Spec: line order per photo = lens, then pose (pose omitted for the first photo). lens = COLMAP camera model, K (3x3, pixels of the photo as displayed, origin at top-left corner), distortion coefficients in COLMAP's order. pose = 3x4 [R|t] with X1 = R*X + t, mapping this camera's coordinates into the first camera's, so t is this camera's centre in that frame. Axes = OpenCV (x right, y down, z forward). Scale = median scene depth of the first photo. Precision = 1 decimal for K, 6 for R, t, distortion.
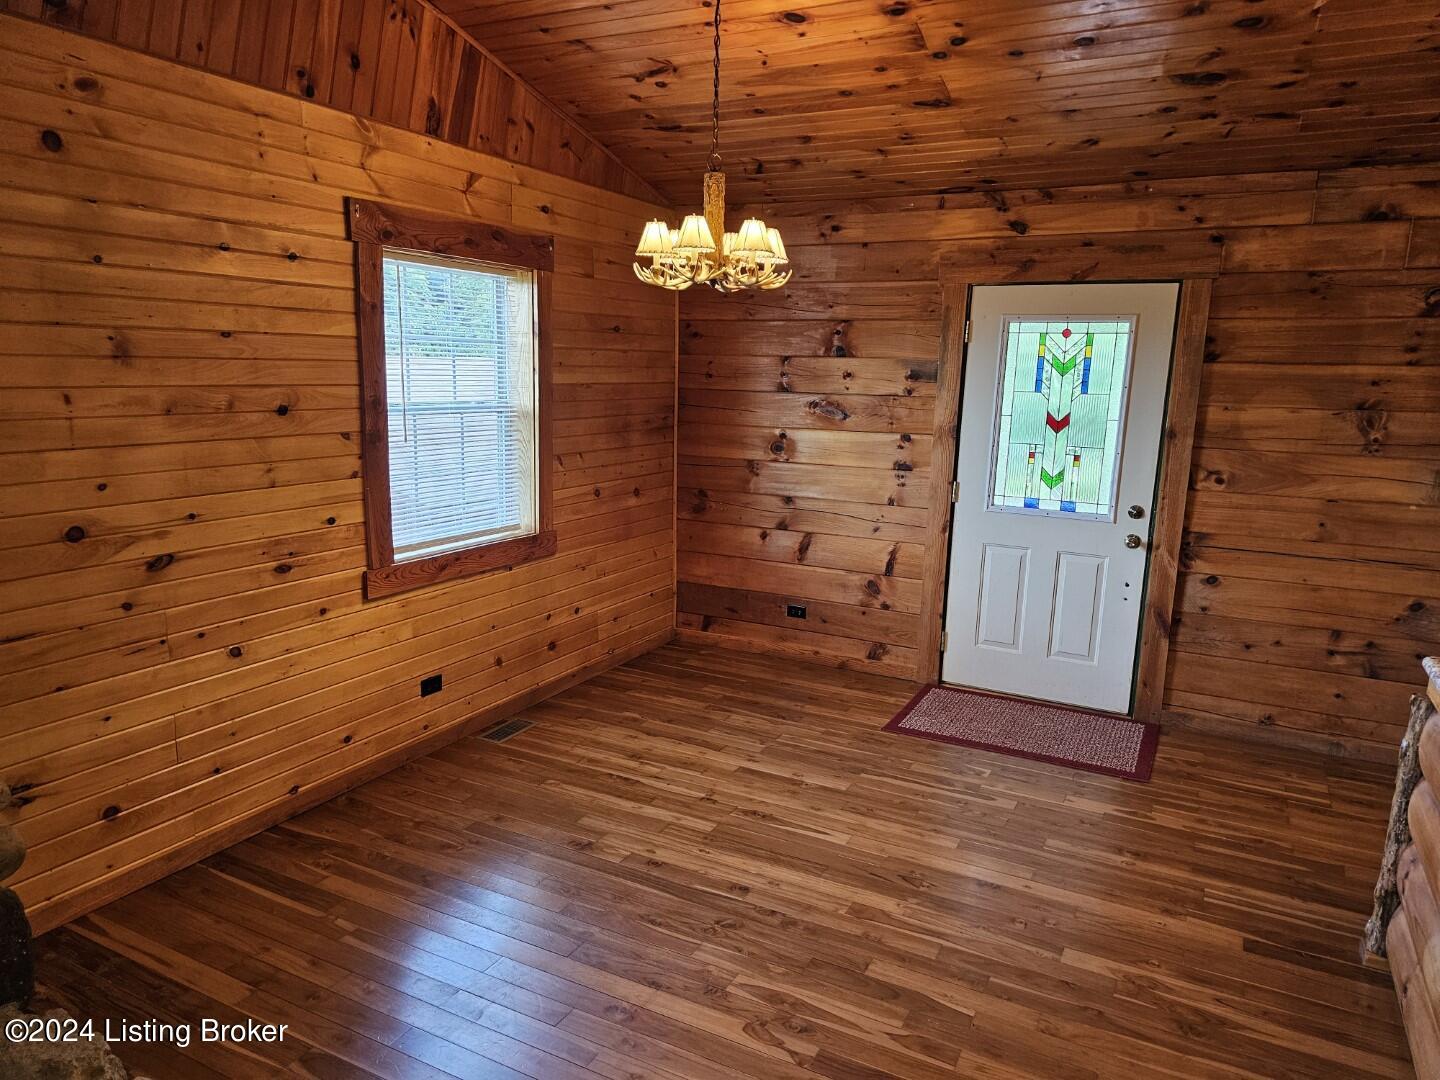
lens RADIAL K [[967.4, 0, 720.0], [0, 967.4, 540.0], [0, 0, 1]] dist [0.114371, -0.109669]
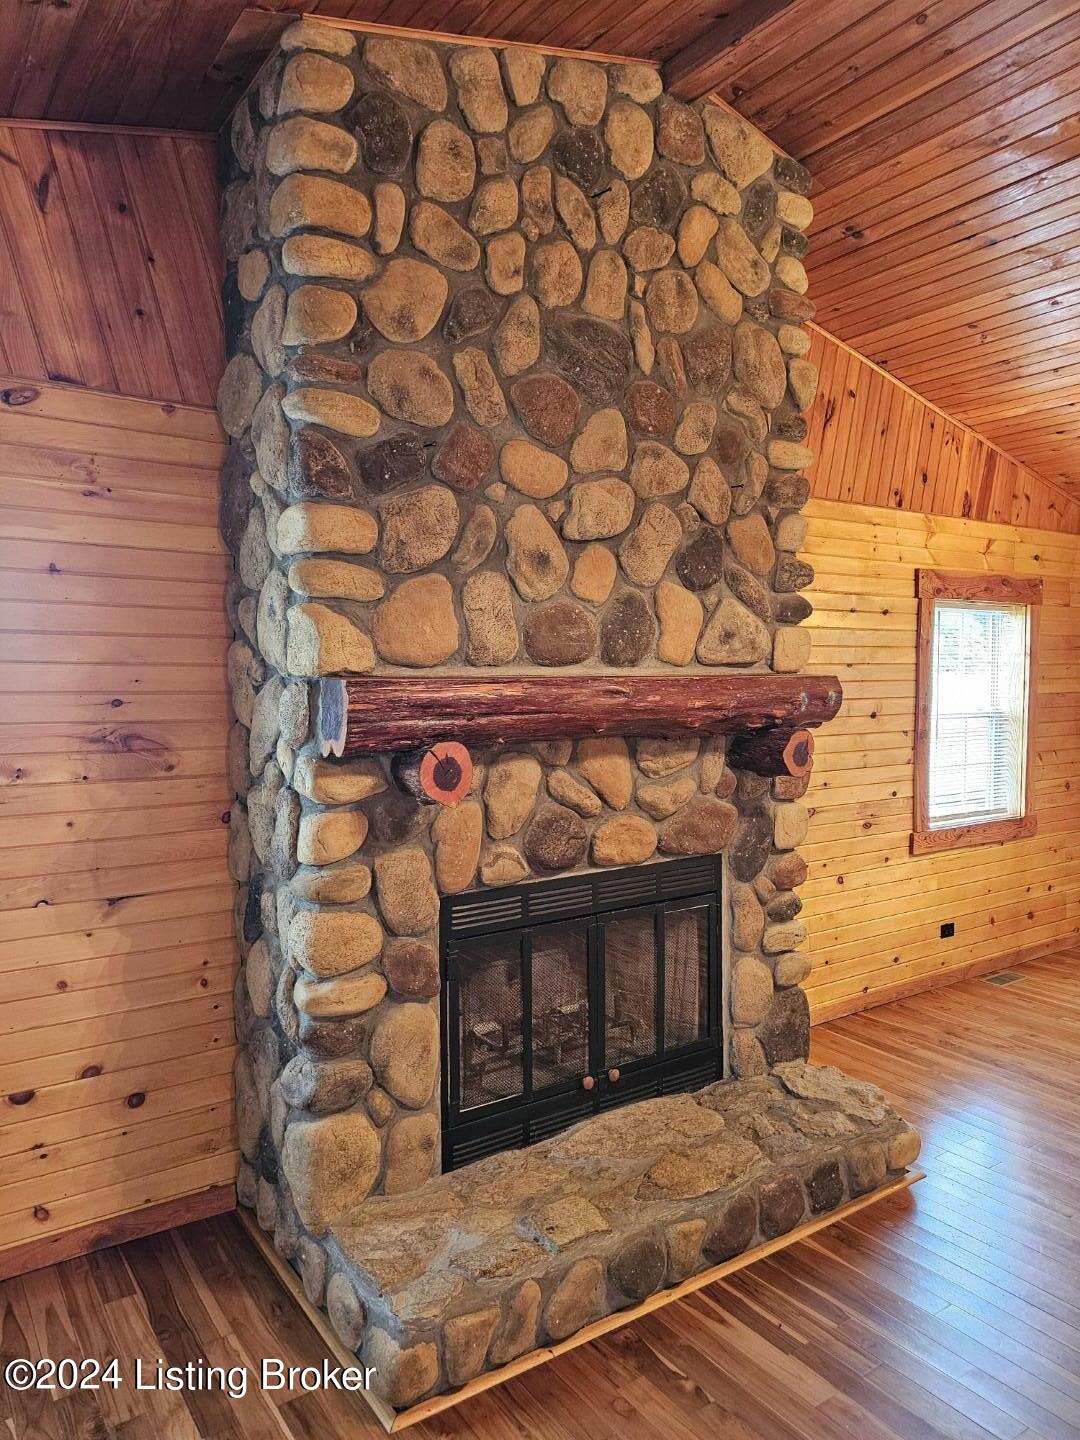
lens RADIAL K [[967.4, 0, 540.0], [0, 967.4, 720.0], [0, 0, 1]] dist [0.114371, -0.109669]
pose [[0.893086, -0.007019, -0.449832, -0.207601], [-0.055684, 0.990465, -0.126010, 0.075745], [0.446427, 0.137586, 0.884179, -0.442734]]
